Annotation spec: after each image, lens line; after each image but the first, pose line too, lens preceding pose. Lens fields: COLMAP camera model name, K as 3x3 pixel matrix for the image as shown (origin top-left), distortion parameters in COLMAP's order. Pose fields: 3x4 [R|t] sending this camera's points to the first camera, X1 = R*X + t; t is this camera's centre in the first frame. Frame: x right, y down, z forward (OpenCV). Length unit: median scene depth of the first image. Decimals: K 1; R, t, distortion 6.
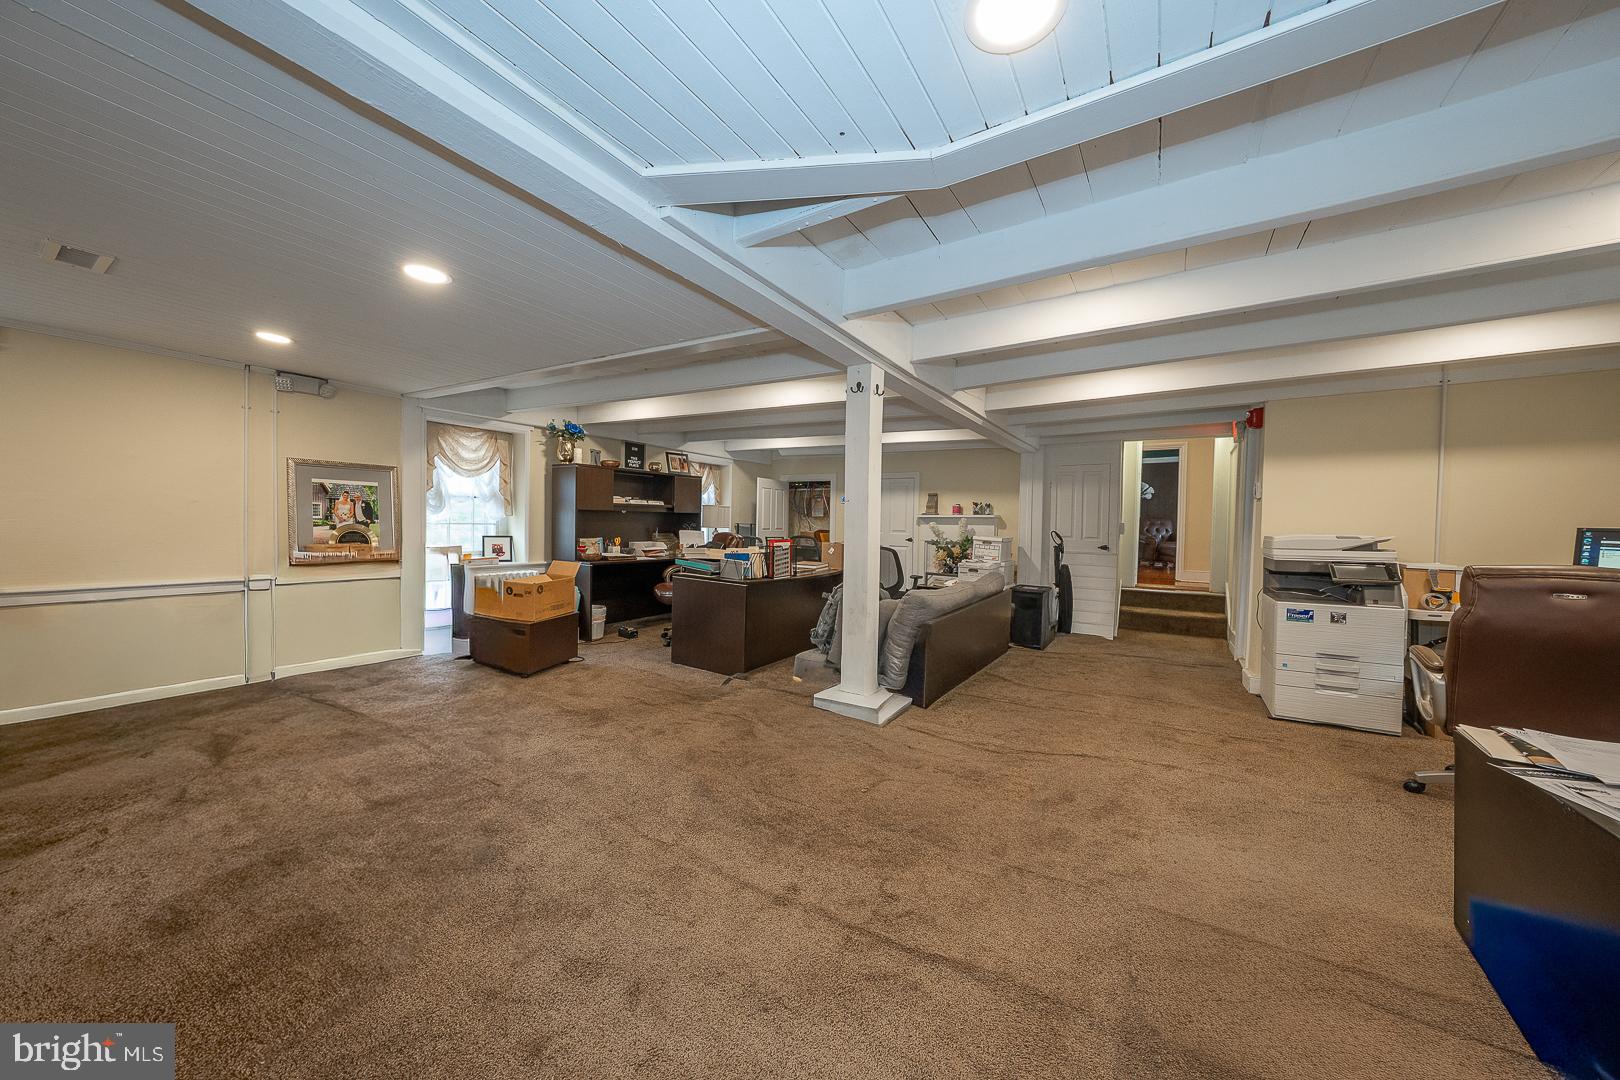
lens RADIAL K [[550.5, 0, 810.0], [0, 550.5, 538.4], [0, 0, 1]] dist [-0.001695, -0.000047]
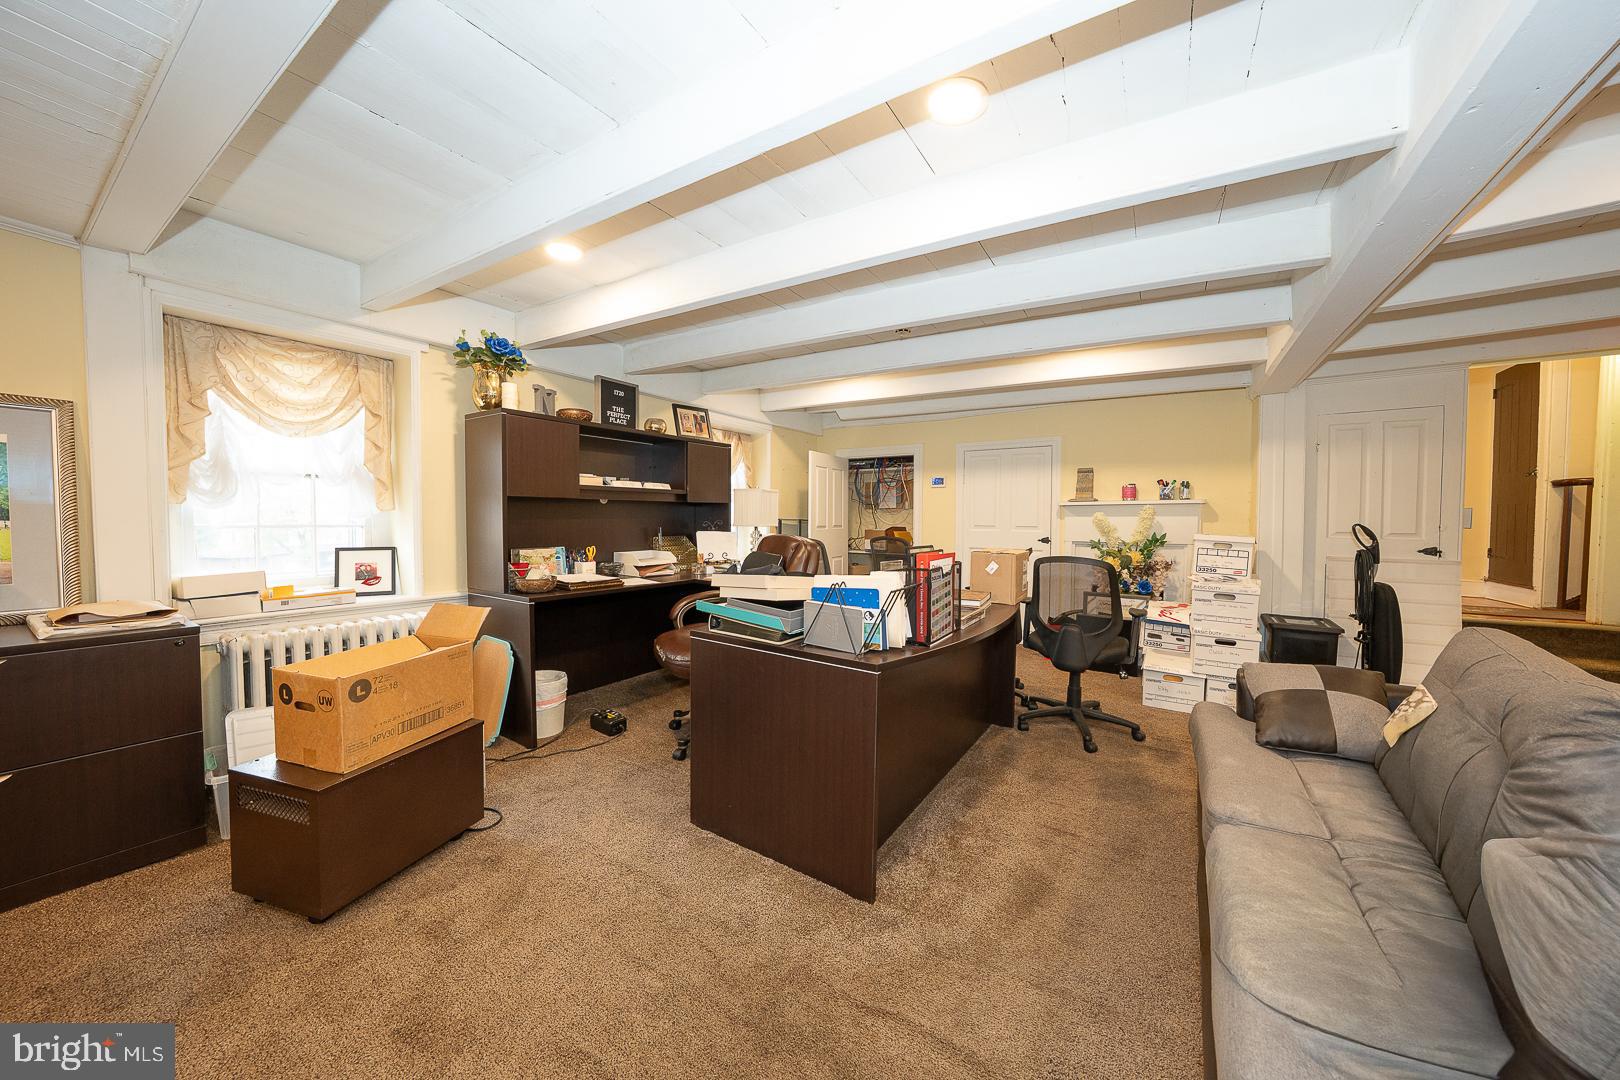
lens RADIAL K [[550.5, 0, 811.8], [0, 550.5, 536.9], [0, 0, 1]] dist [-0.001695, -0.000047]
pose [[0.999823, -0.014111, -0.012470, -0.116700], [0.014170, 0.999889, 0.004678, -0.011004], [0.012403, -0.004854, 0.999911, 0.446280]]
